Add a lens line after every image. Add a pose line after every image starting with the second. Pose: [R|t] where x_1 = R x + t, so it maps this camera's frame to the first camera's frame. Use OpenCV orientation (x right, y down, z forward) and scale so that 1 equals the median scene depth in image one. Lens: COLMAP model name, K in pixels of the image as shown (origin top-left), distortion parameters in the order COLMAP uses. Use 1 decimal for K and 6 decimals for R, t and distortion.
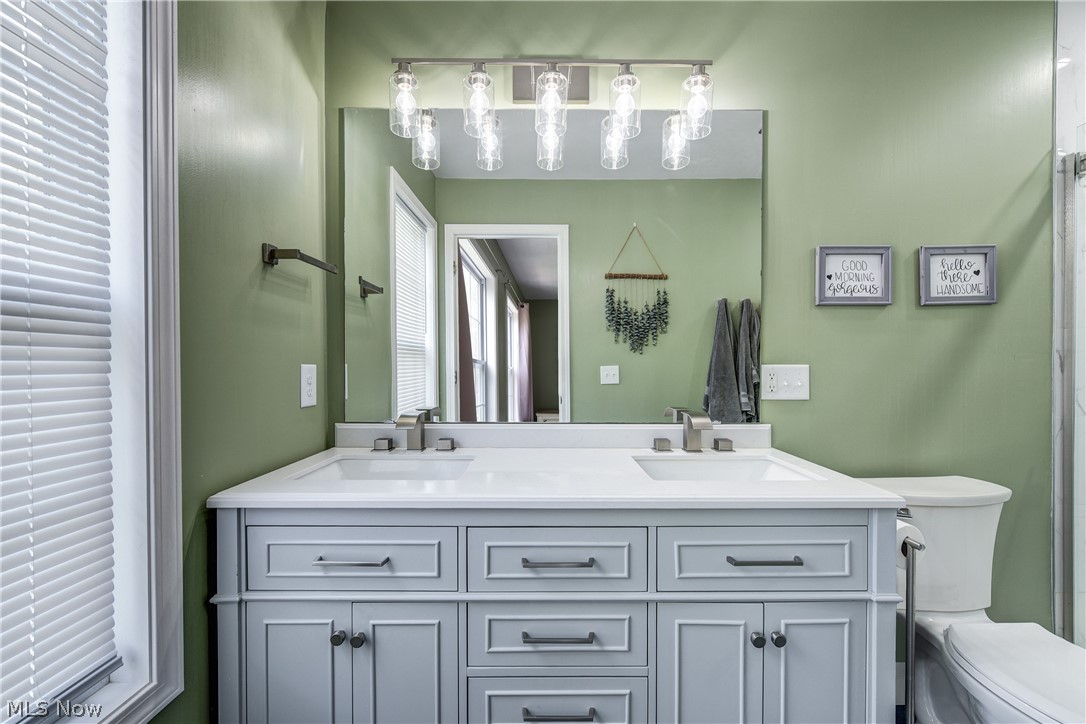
lens RADIAL K [[430.7, 0, 540.6], [0, 430.7, 366.8], [0, 0, 1]] dist [-0.000488, -0.000220]
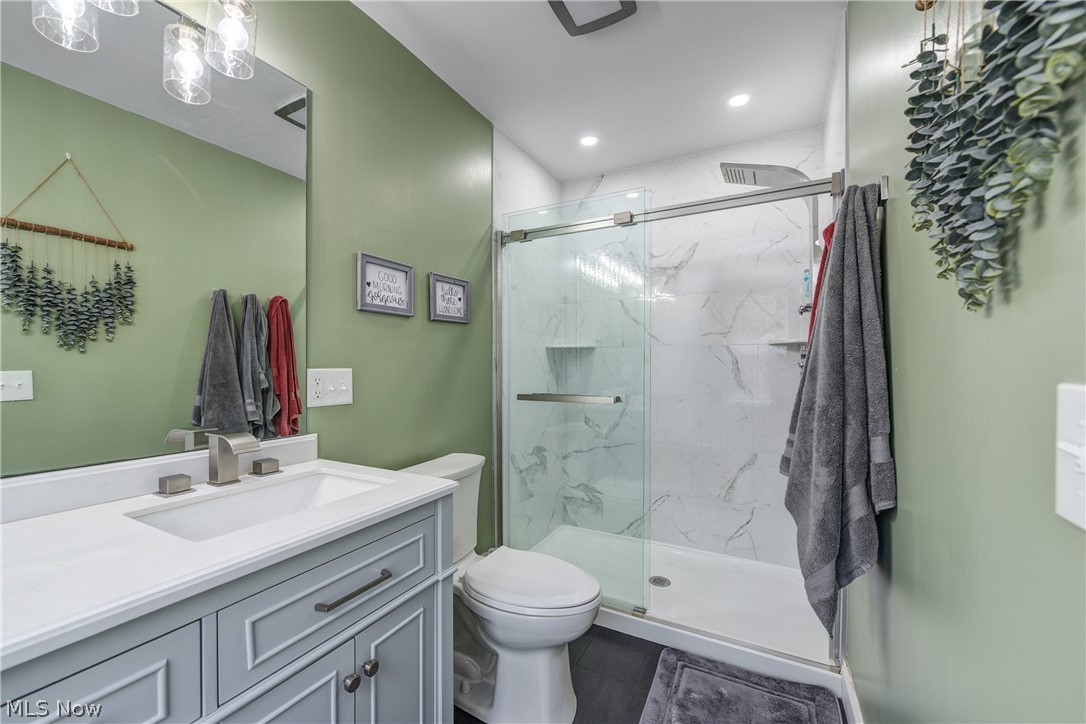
lens RADIAL K [[430.7, 0, 540.6], [0, 430.7, 366.8], [0, 0, 1]] dist [-0.000488, -0.000220]
pose [[0.472593, -0.001144, 0.881280, -0.050826], [0.007152, 0.999971, -0.002537, -0.003264], [-0.881252, 0.007502, 0.472587, 0.143086]]
